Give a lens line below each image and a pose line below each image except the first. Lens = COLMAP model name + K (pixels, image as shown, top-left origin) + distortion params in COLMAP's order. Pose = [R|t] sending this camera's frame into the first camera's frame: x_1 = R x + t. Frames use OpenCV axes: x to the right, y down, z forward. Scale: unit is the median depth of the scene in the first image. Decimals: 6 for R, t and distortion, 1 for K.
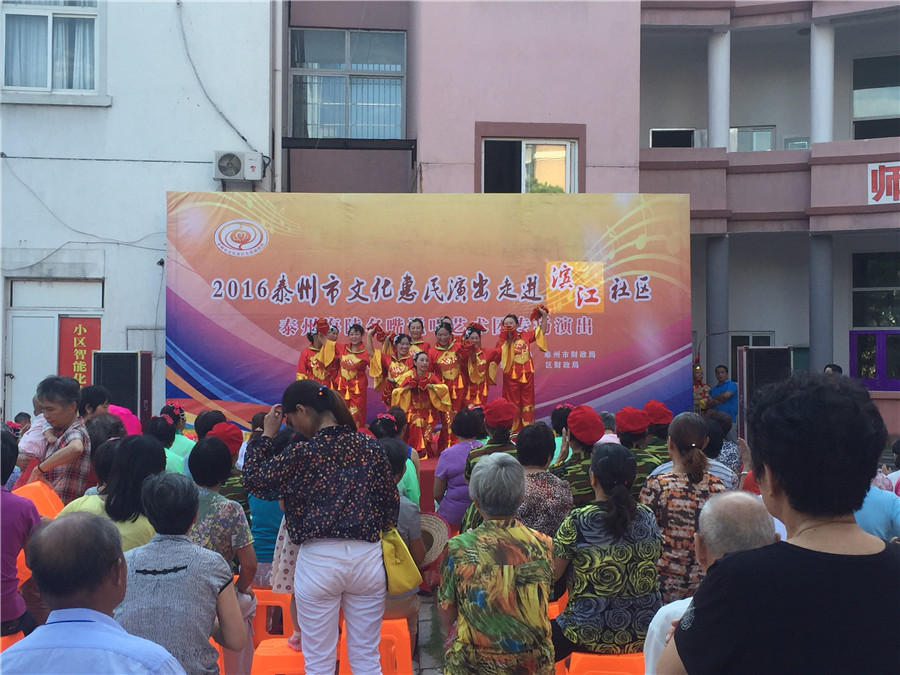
lens RADIAL K [[1170.4, 0, 469.2], [0, 1170.4, 332.0], [0, 0, 1]] dist [0.088104, 0.000000]
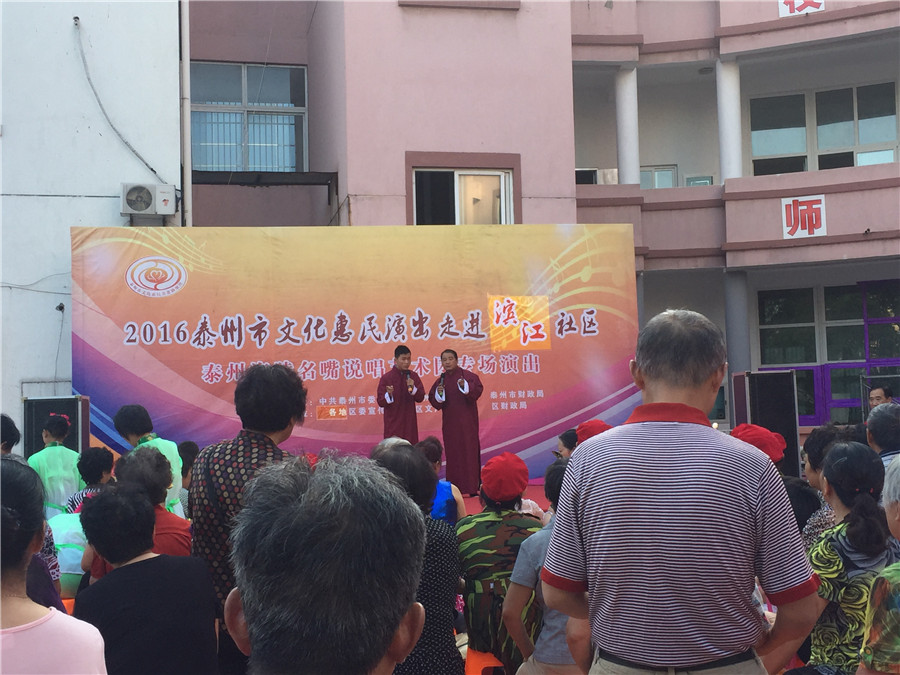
lens RADIAL K [[1170.4, 0, 459.5], [0, 1170.4, 328.9], [0, 0, 1]] dist [0.088104, 0.000000]
pose [[0.991657, -0.023626, 0.126725, -0.077429], [0.030537, 0.998134, -0.052871, 0.014899], [-0.125239, 0.056300, 0.990528, 0.072815]]
